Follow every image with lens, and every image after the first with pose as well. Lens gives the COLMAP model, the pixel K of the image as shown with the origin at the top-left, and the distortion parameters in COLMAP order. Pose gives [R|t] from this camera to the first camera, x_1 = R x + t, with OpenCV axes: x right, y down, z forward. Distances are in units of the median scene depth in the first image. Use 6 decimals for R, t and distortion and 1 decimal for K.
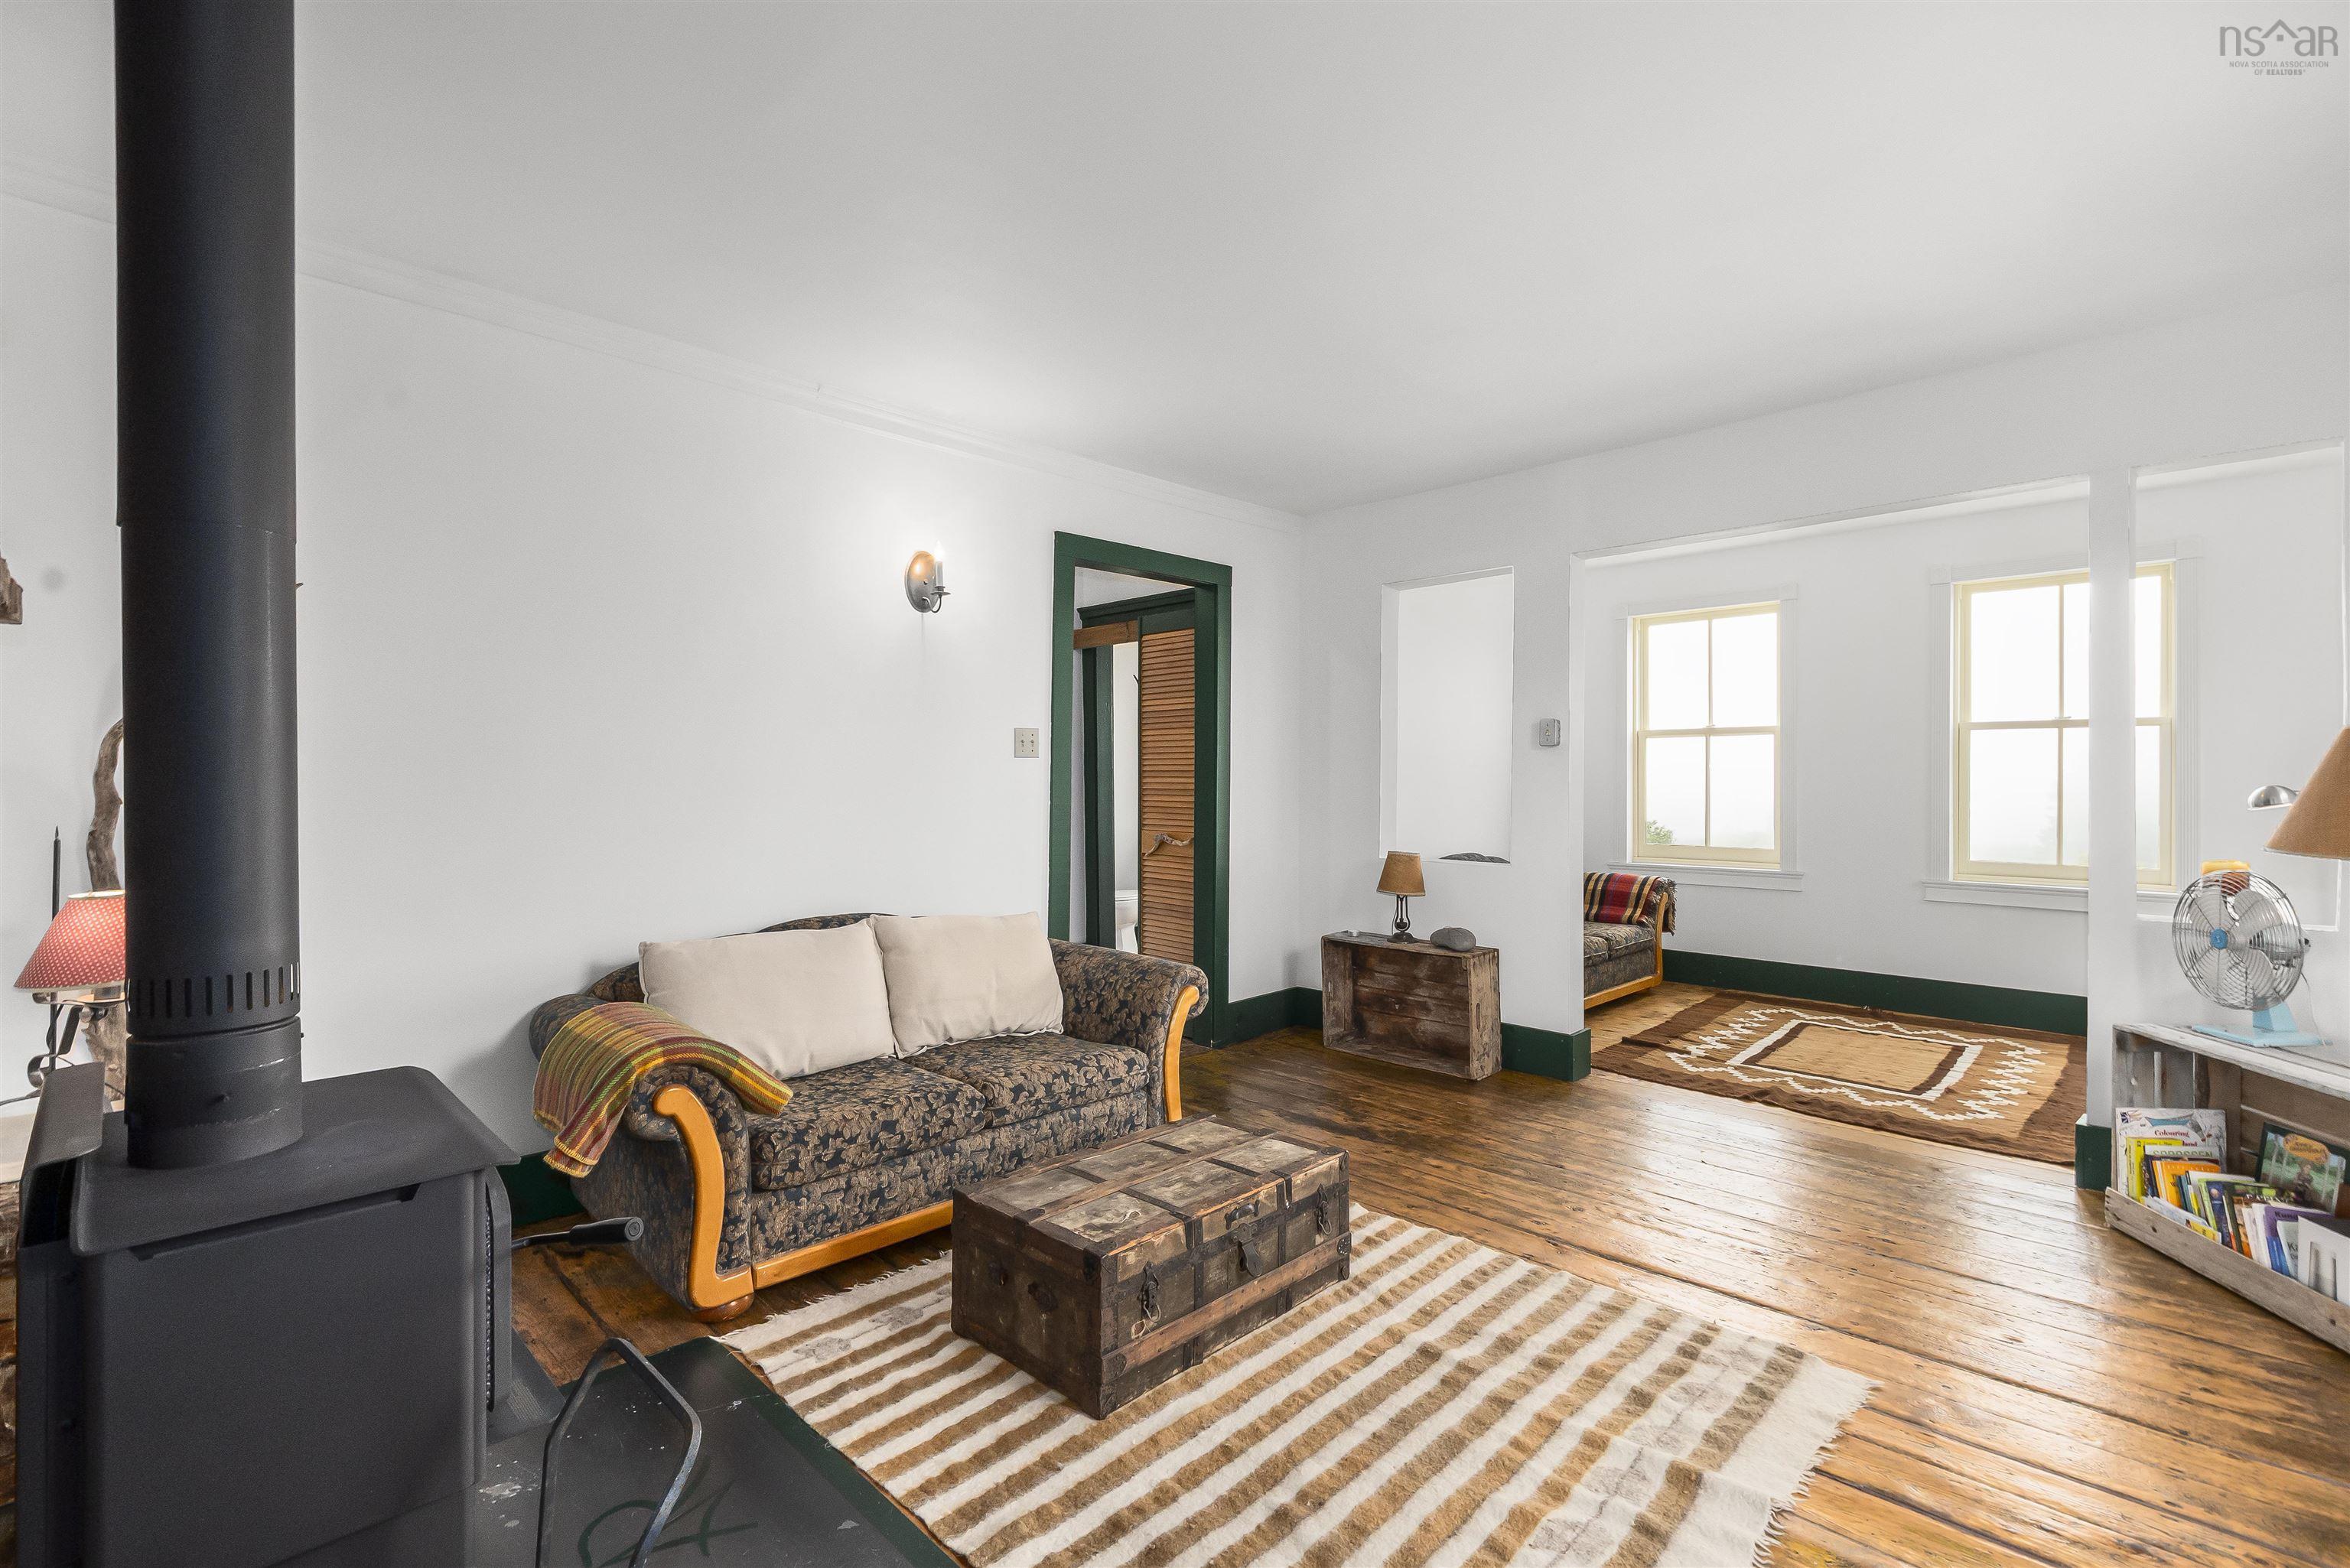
lens RADIAL K [[1041.1, 0, 1168.1], [0, 1041.1, 783.3], [0, 0, 1]] dist [-0.004403, -0.001589]
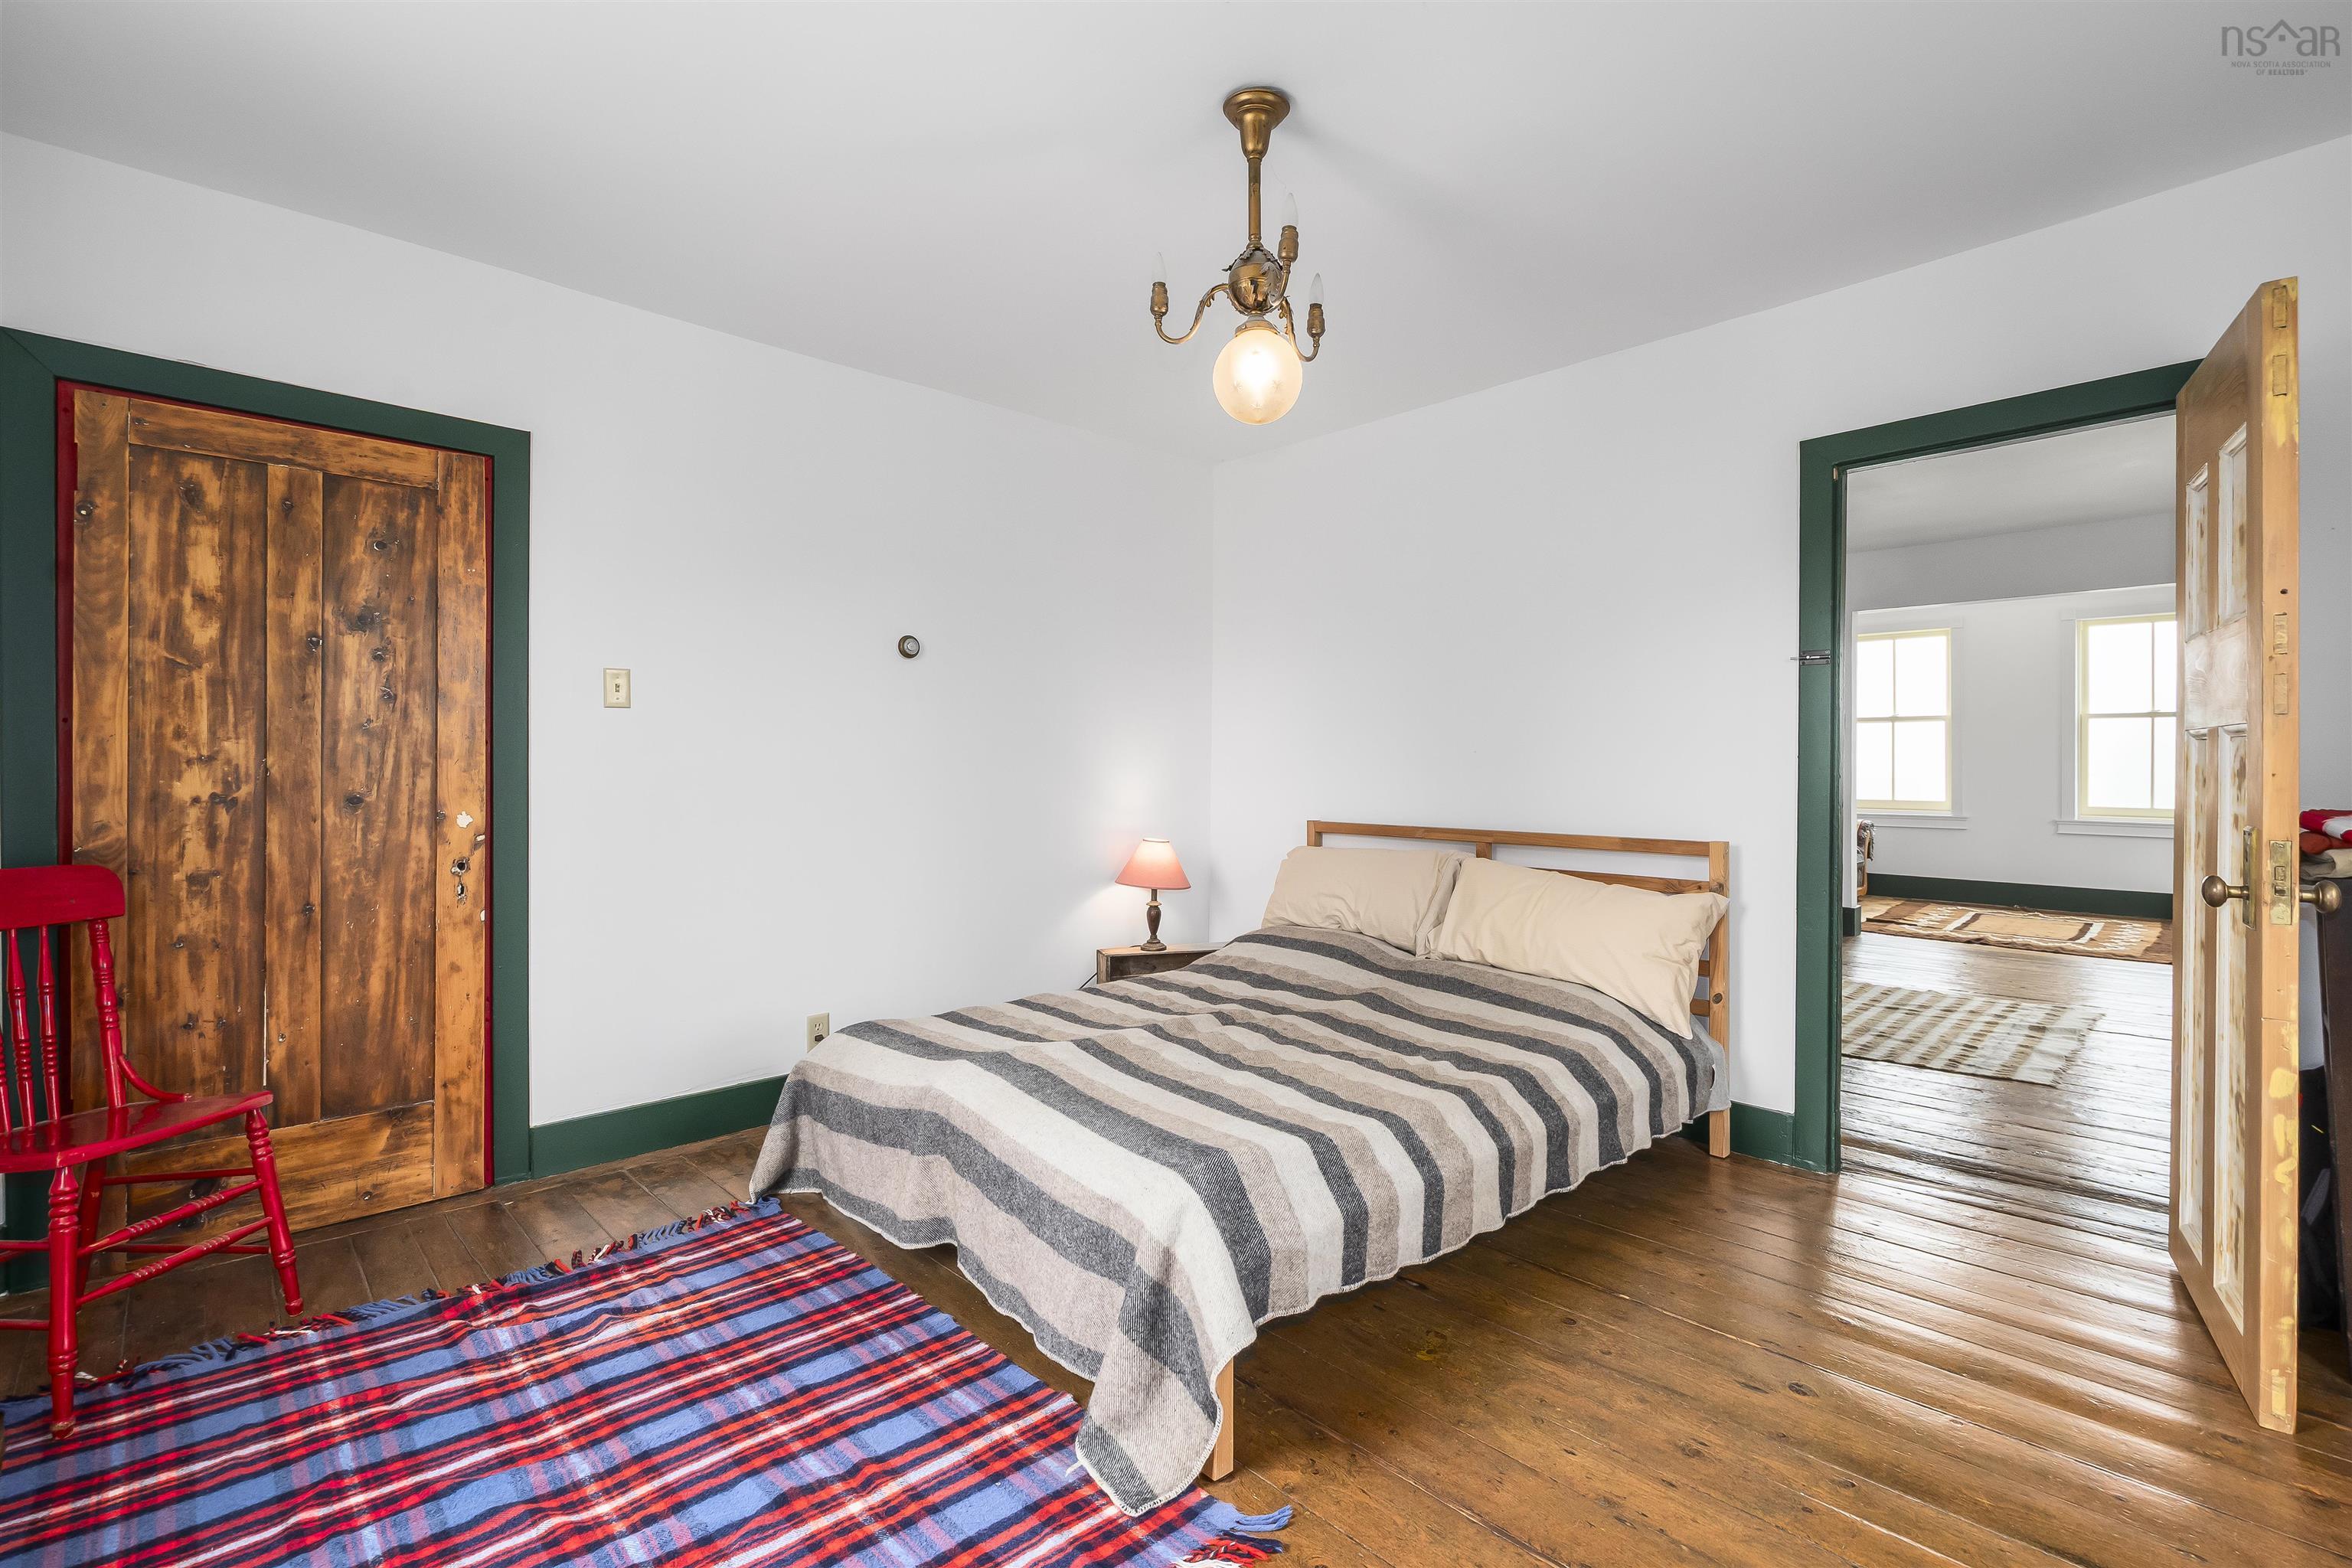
lens RADIAL K [[1042.0, 0, 1181.6], [0, 1042.0, 765.9], [0, 0, 1]] dist [-0.004403, -0.001589]
pose [[0.999942, 0.007380, -0.007819, -0.537738], [-0.007429, 0.999953, -0.006248, 0.037142], [0.007773, 0.006306, 0.999950, -0.517673]]
